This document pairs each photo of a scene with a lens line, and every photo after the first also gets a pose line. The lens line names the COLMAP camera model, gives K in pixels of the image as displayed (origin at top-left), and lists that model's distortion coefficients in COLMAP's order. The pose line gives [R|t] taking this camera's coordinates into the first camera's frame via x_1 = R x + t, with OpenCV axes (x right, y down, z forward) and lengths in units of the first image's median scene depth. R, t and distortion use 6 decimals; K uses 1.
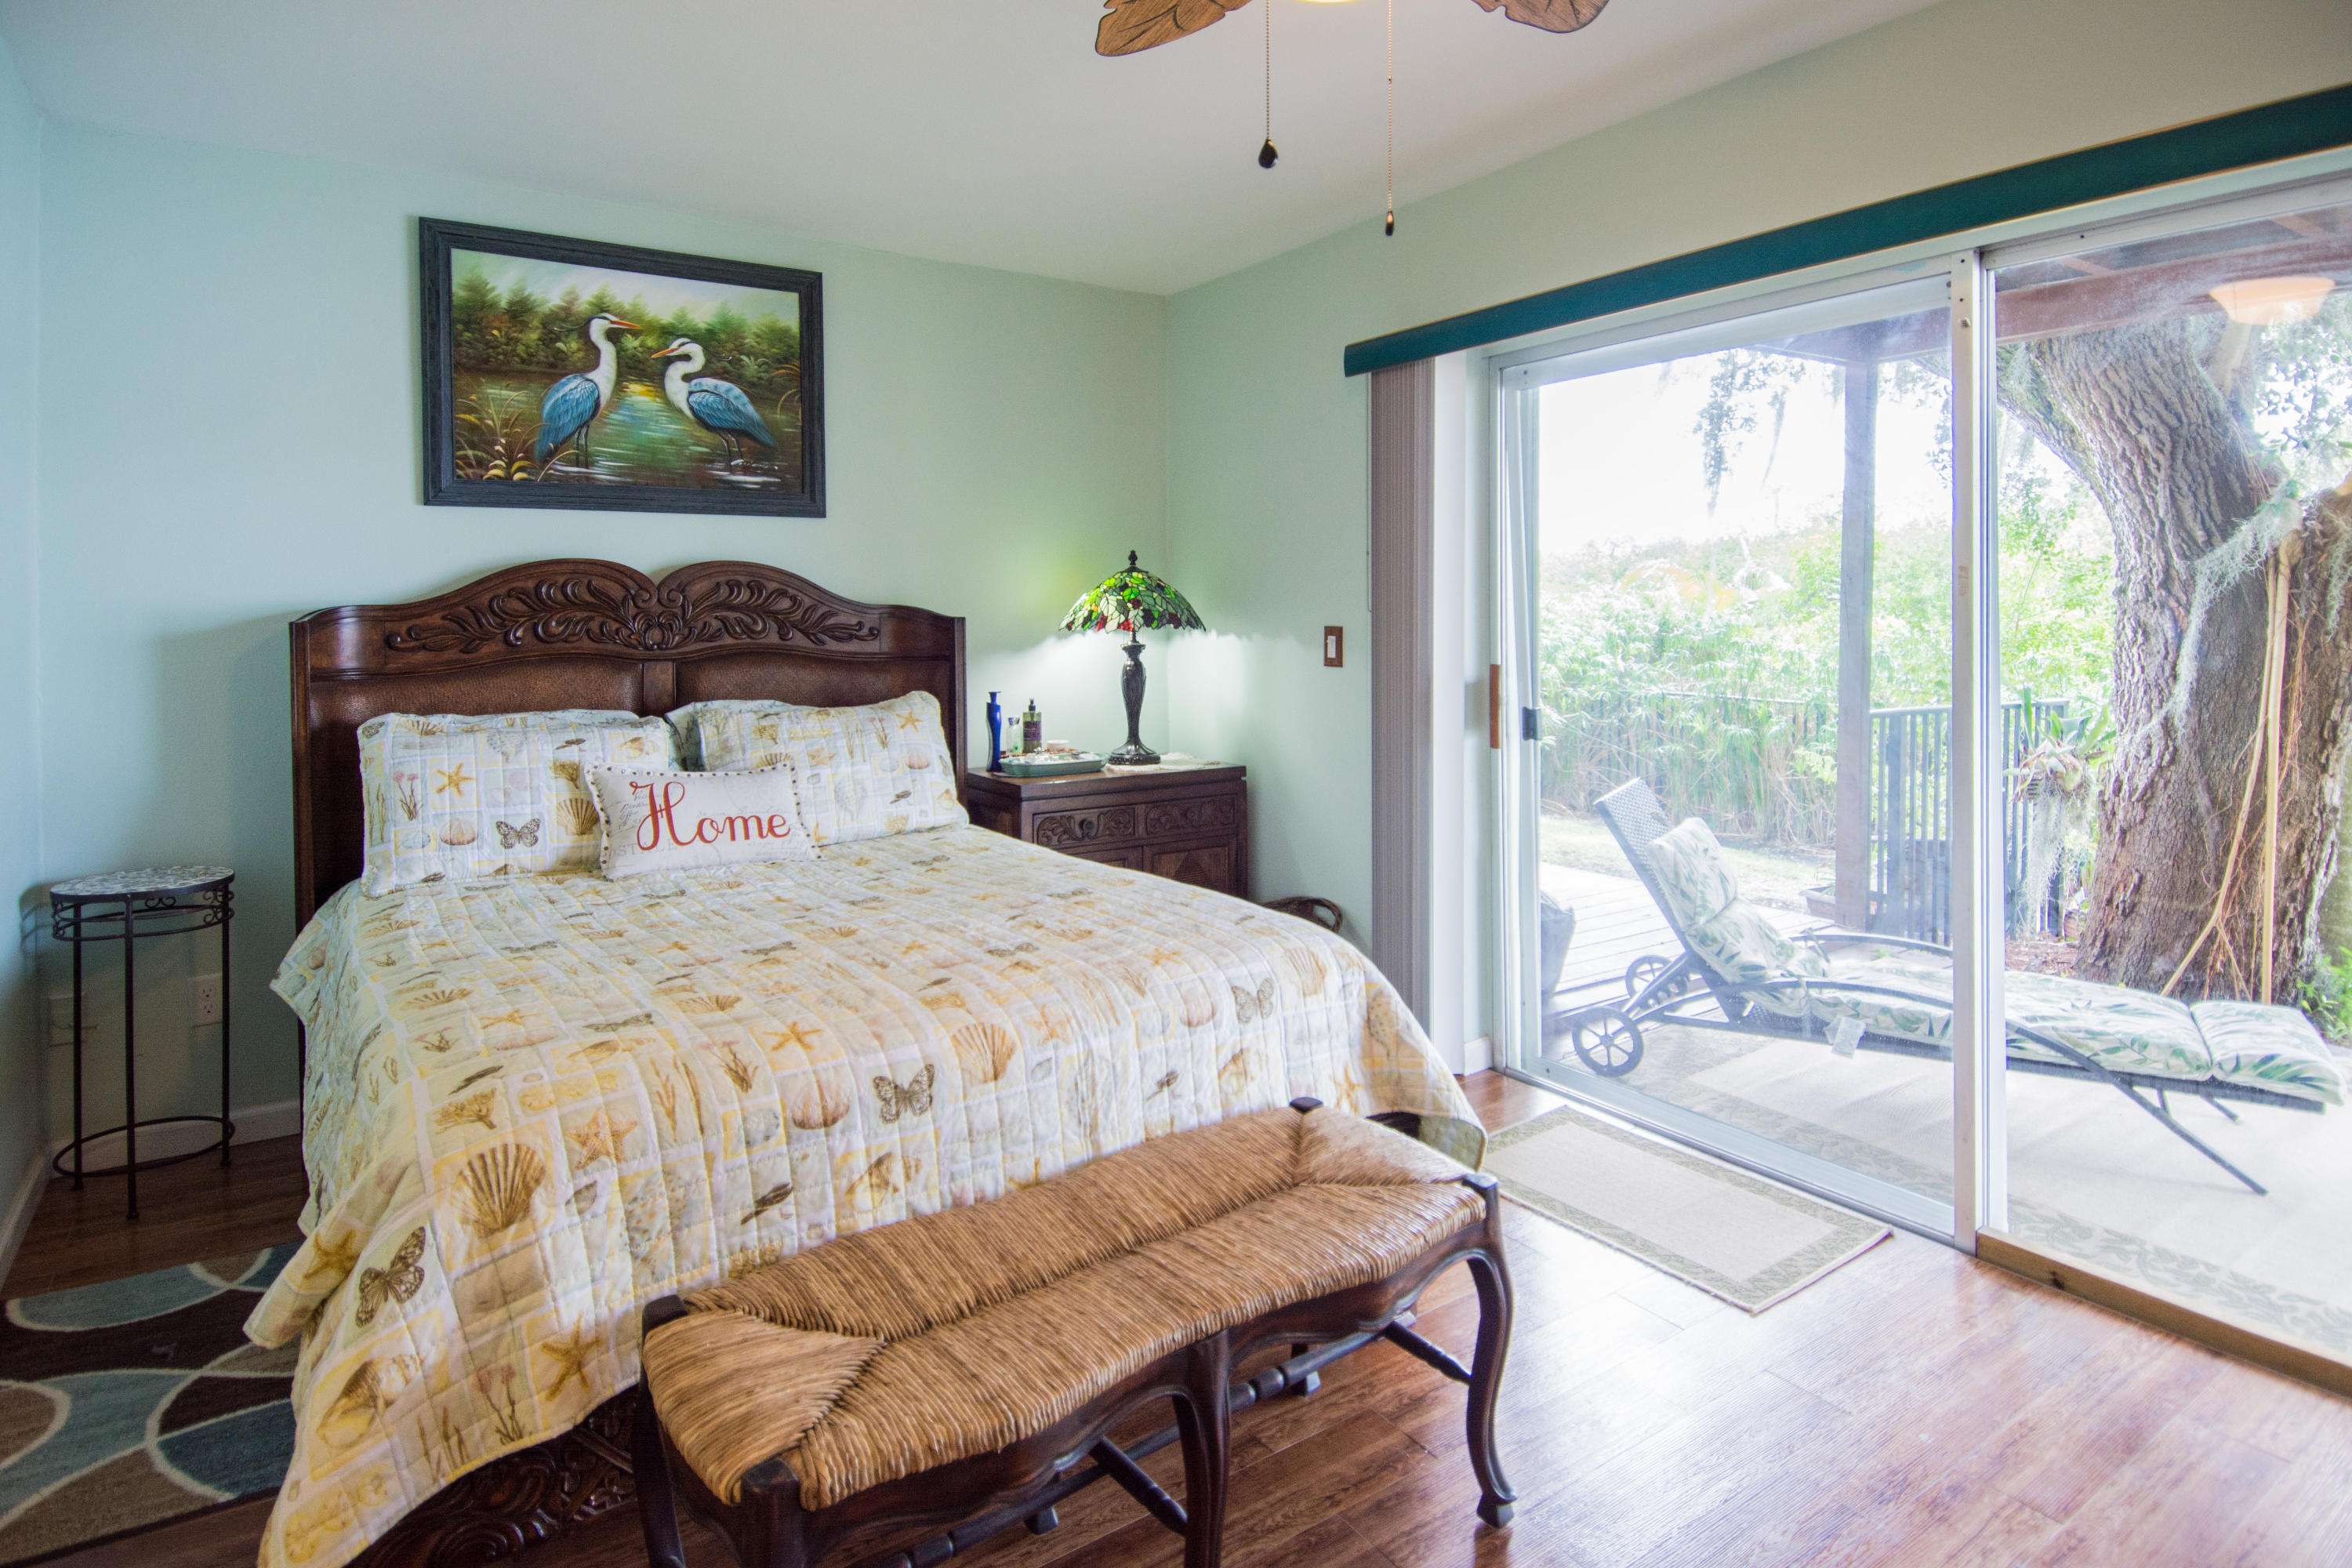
lens RADIAL K [[1268.2, 0, 1184.7], [0, 1268.2, 626.6], [0, 0, 1]] dist [0.030152, -0.032393]
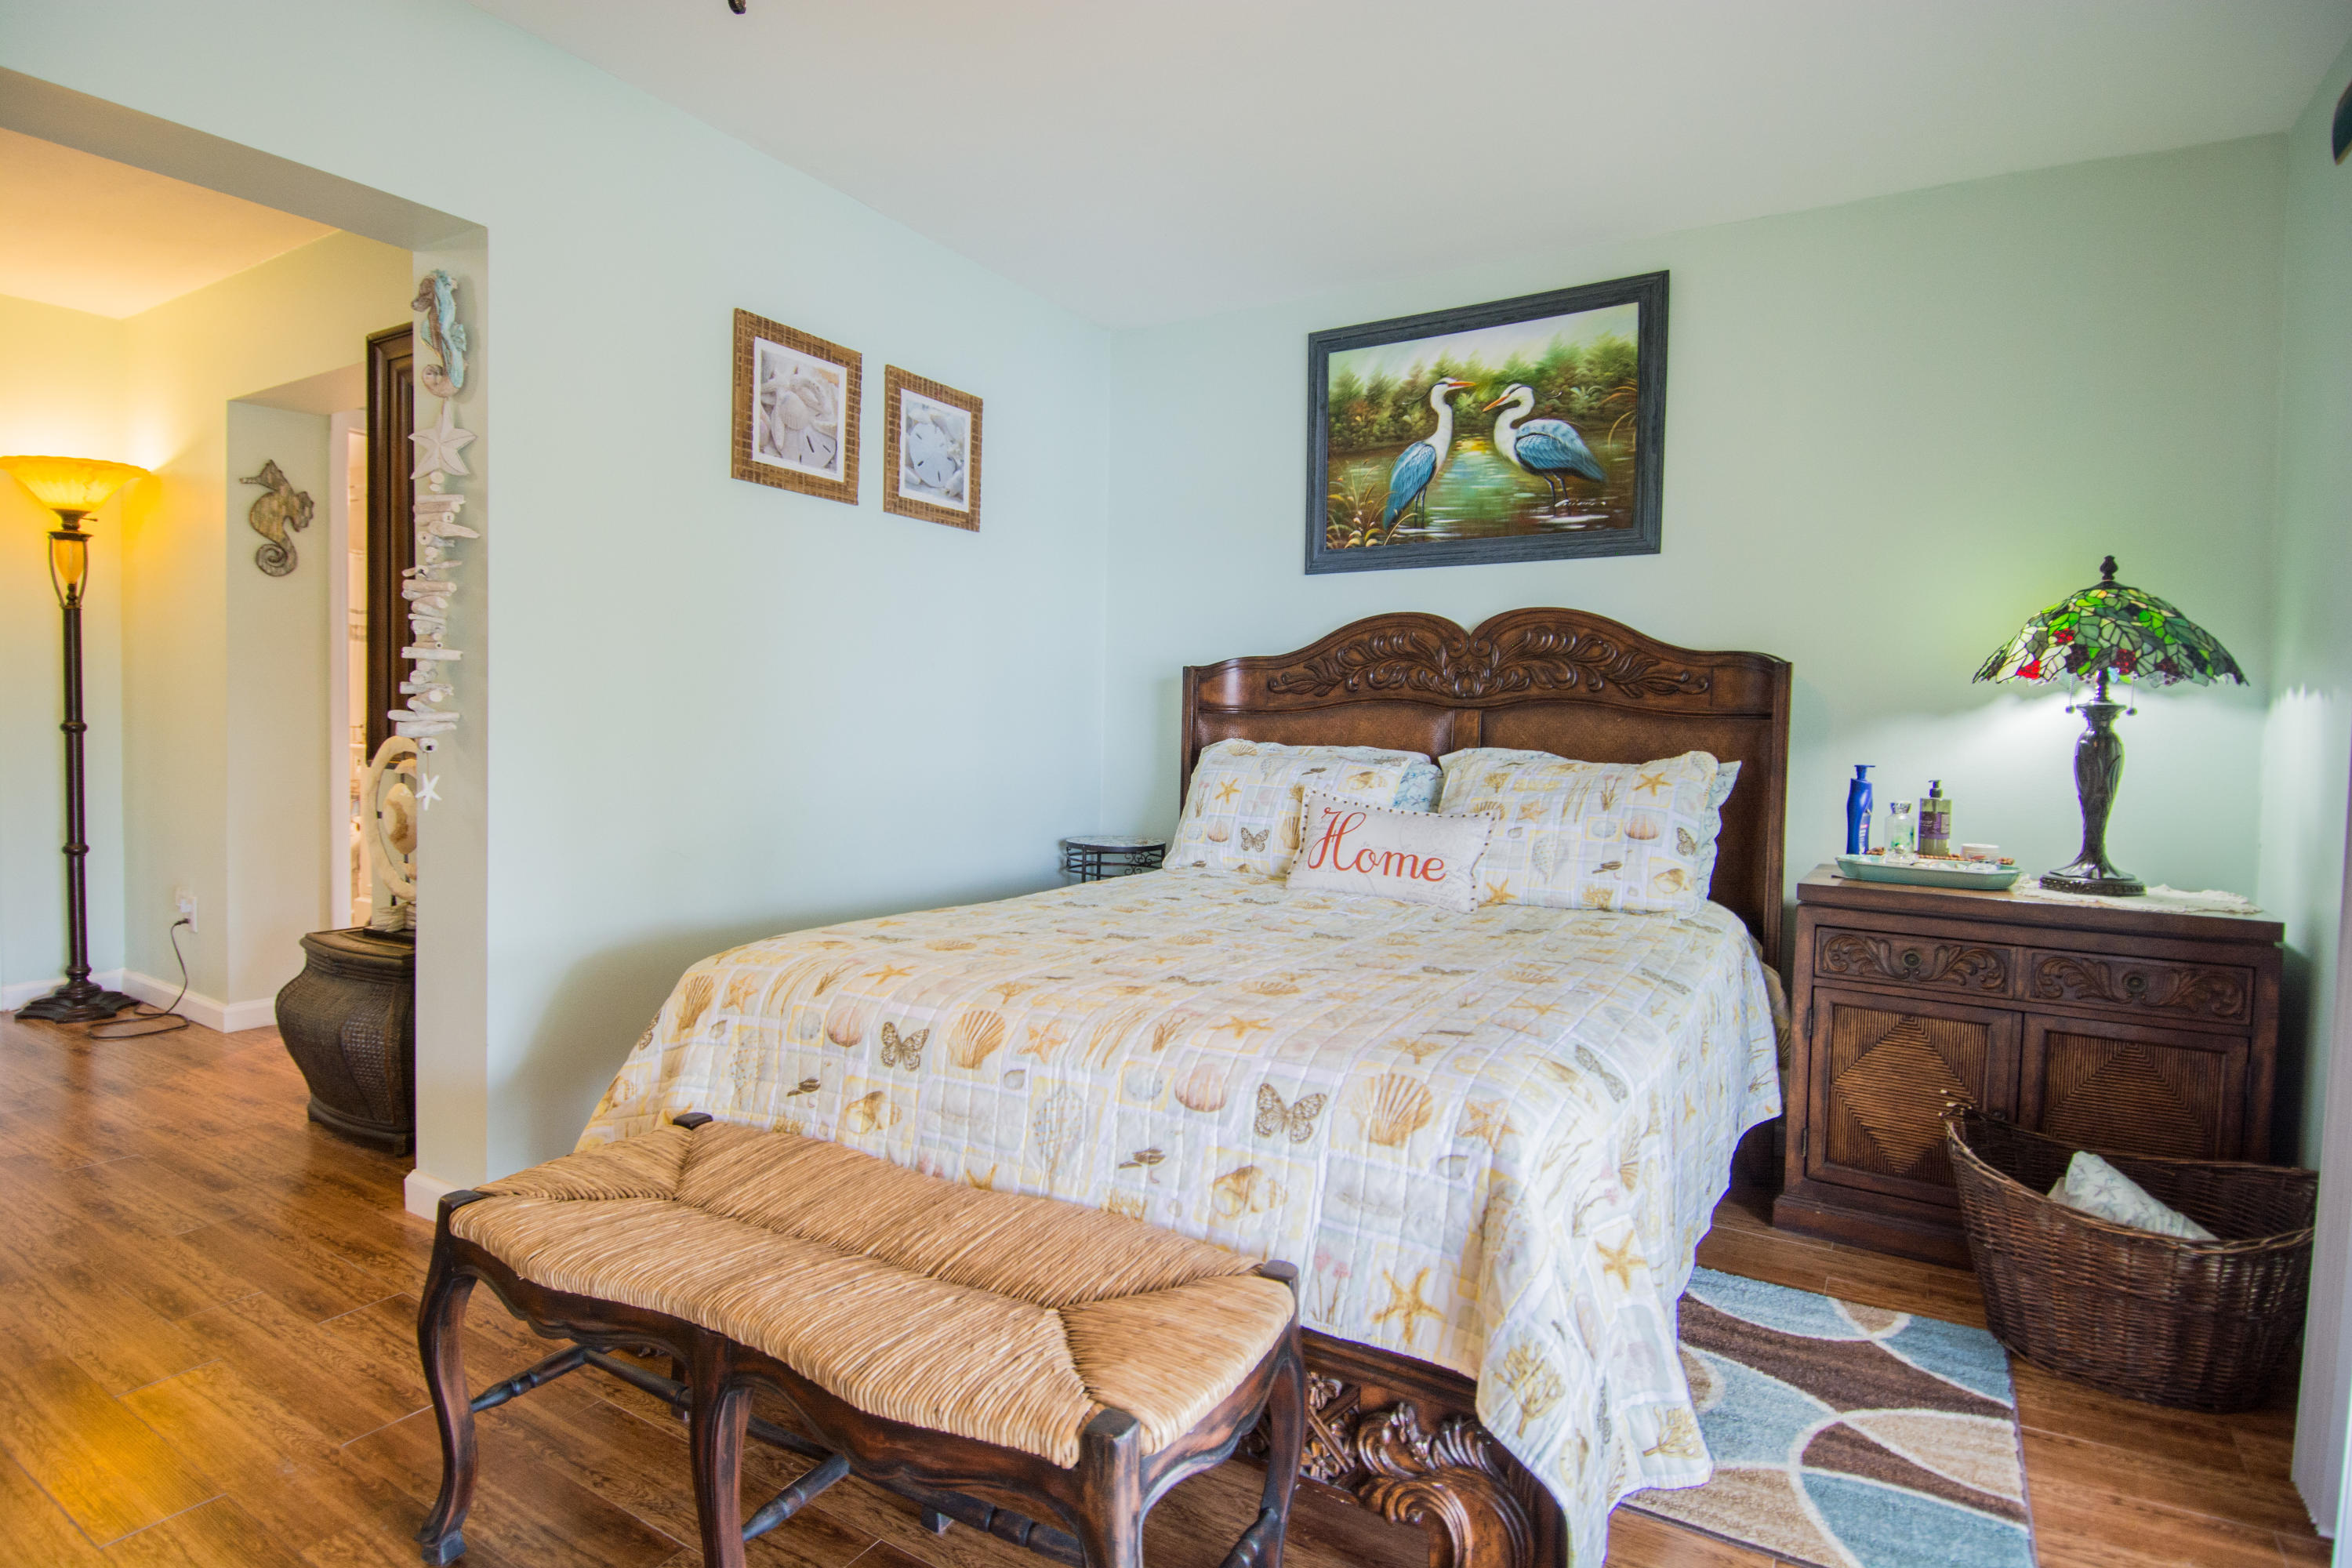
lens RADIAL K [[1209.5, 0, 1173.4], [0, 1209.5, 768.4], [0, 0, 1]] dist [0.039832, -0.048518]
pose [[0.405226, 0.052606, -0.912702, 0.384565], [-0.031897, 0.998549, 0.043392, 0.039798], [0.913660, 0.011529, 0.406316, 0.383944]]
